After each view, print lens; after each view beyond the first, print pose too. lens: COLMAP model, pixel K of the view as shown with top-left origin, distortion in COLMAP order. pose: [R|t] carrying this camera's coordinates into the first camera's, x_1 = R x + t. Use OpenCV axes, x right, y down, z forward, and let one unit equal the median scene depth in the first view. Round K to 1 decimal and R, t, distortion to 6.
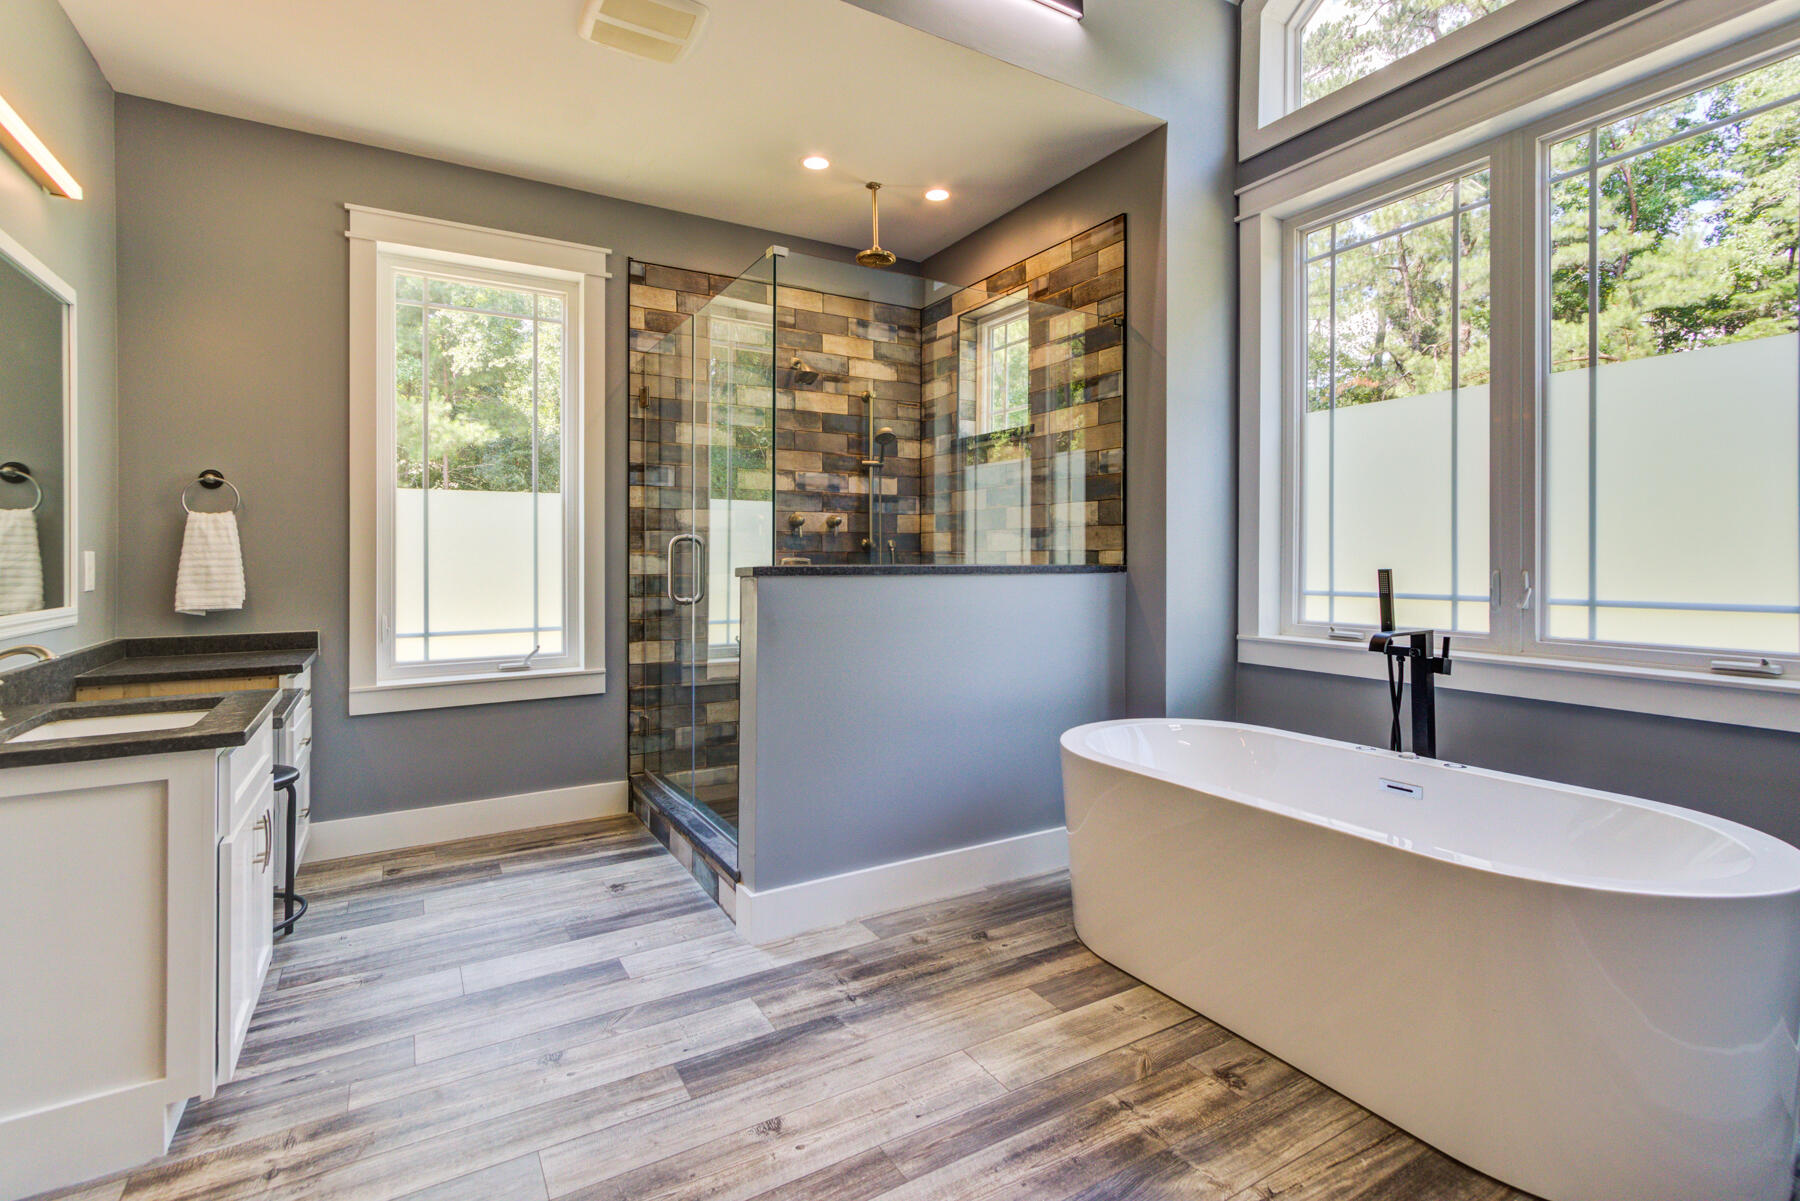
lens RADIAL K [[834.1, 0, 896.4], [0, 834.1, 562.6], [0, 0, 1]] dist [0.001973, 0.000721]
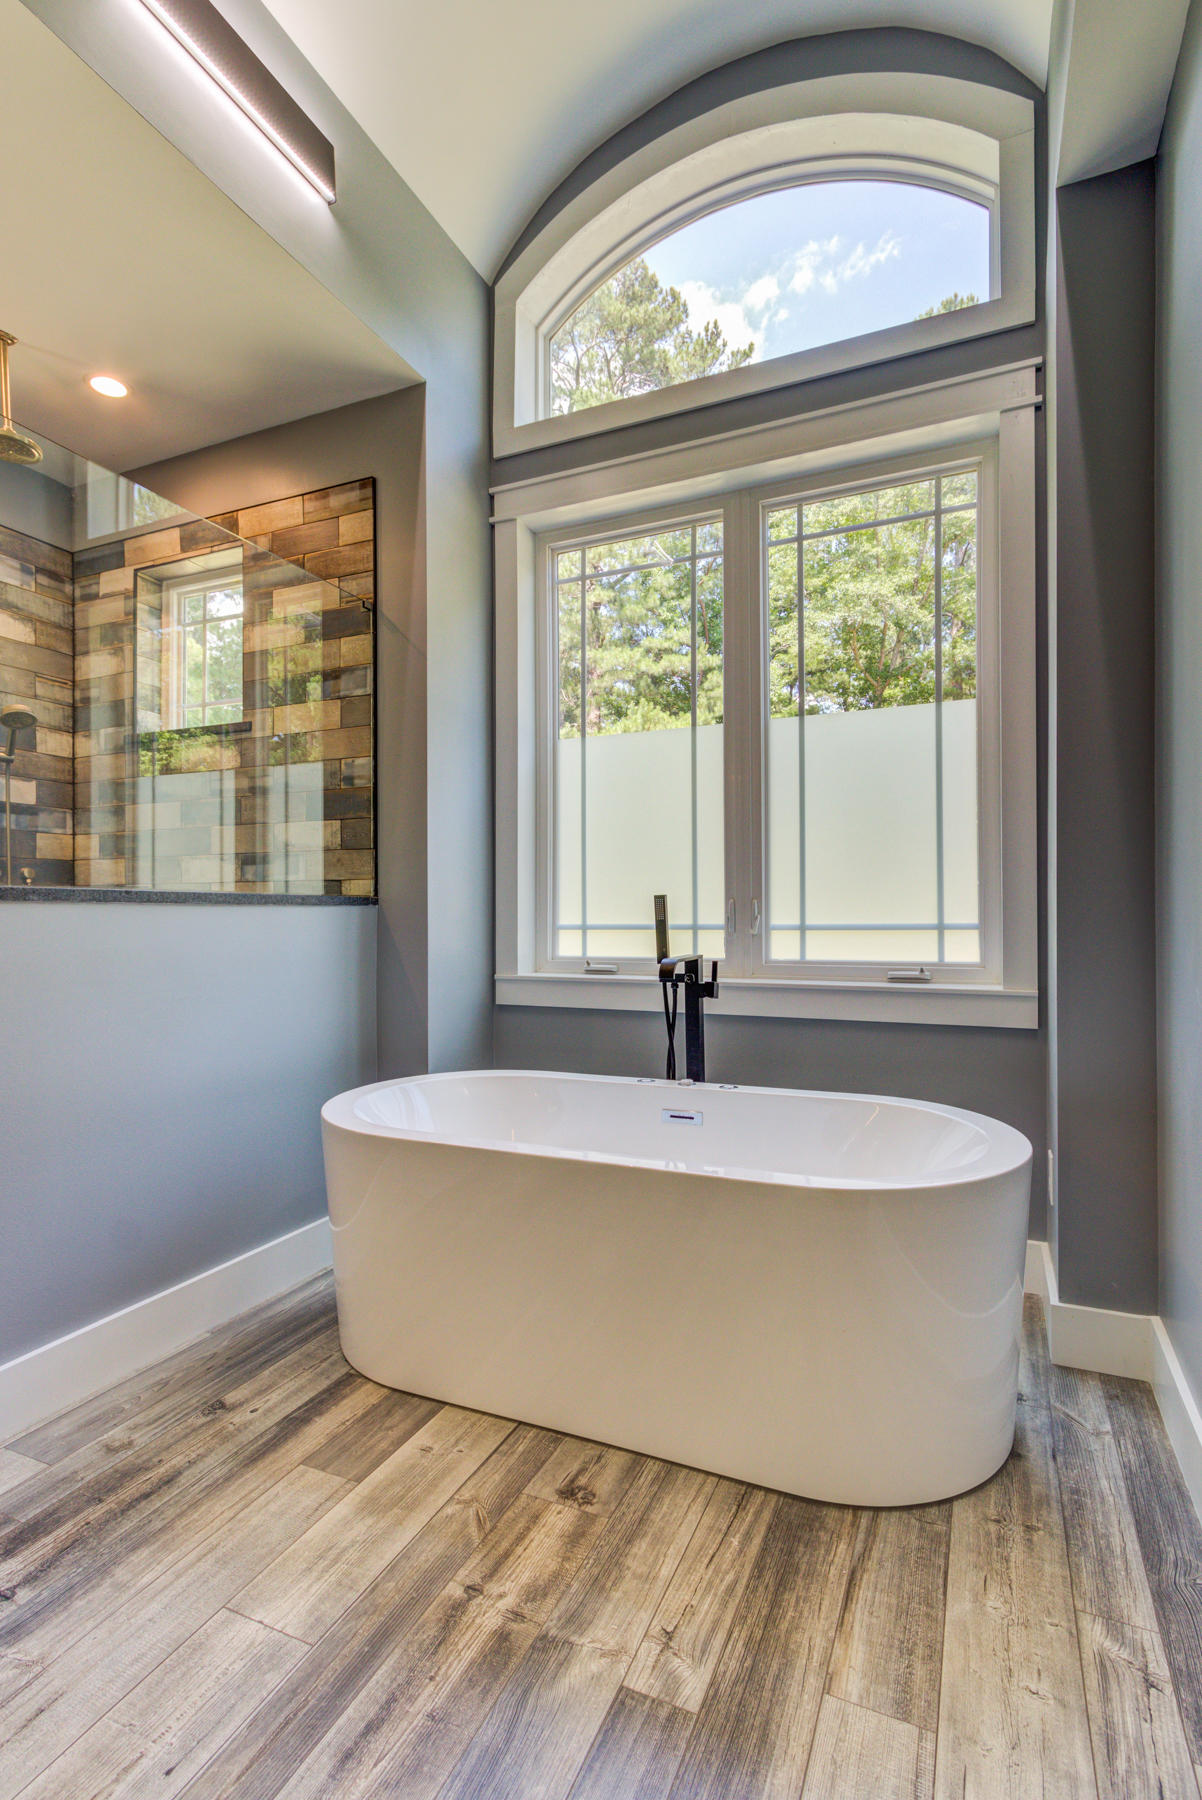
lens RADIAL K [[857.6, 0, 601.3], [0, 857.6, 916.5], [0, 0, 1]] dist [0.000964, 0.001525]
pose [[0.814781, -0.005485, 0.579744, -0.045835], [0.007644, 0.999970, -0.001282, 0.027884], [-0.579719, 0.005476, 0.814798, 0.182660]]
